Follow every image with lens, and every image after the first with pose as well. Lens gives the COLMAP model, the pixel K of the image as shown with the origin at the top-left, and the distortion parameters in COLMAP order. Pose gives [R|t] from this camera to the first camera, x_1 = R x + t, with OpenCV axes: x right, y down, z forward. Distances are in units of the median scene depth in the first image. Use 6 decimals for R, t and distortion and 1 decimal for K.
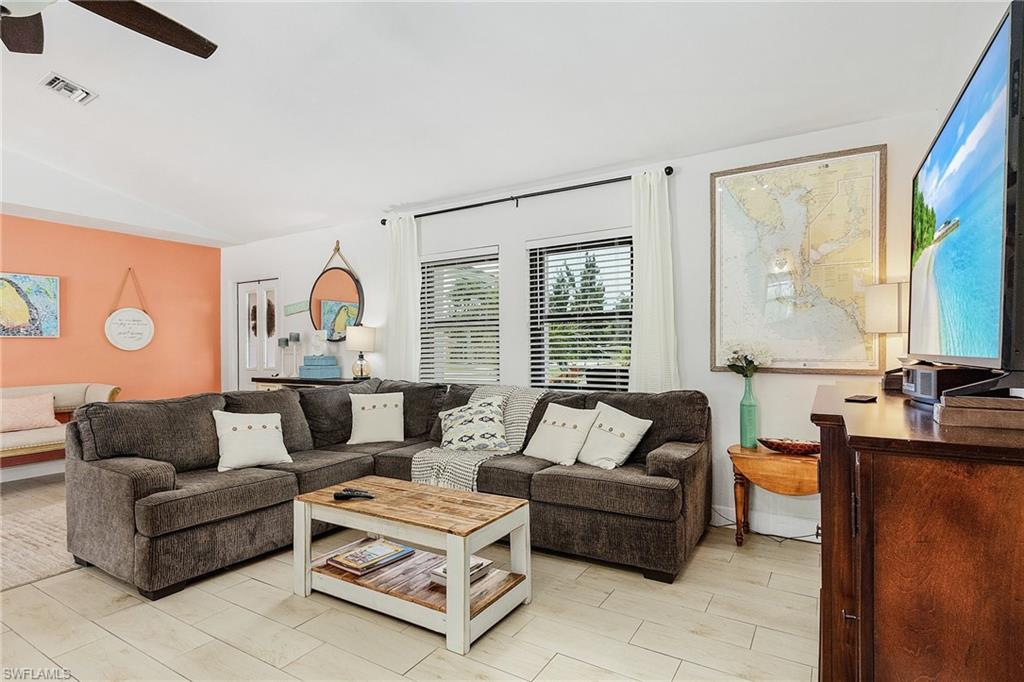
lens RADIAL K [[521.5, 0, 512.0], [0, 521.5, 341.0], [0, 0, 1]] dist [0.002341, -0.000024]
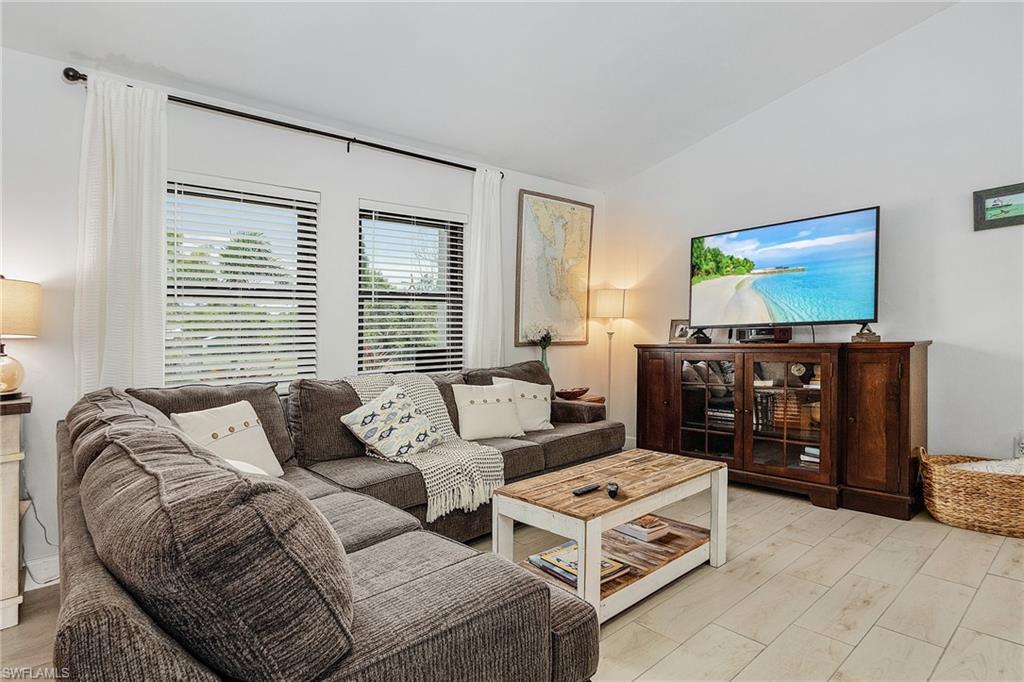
lens RADIAL K [[521.5, 0, 512.0], [0, 521.5, 341.0], [0, 0, 1]] dist [0.002341, -0.000024]
pose [[0.310967, -0.011131, 0.950356, -0.934073], [0.010308, 0.999912, 0.008338, 0.038963], [-0.950365, 0.007203, 0.311054, 0.715785]]
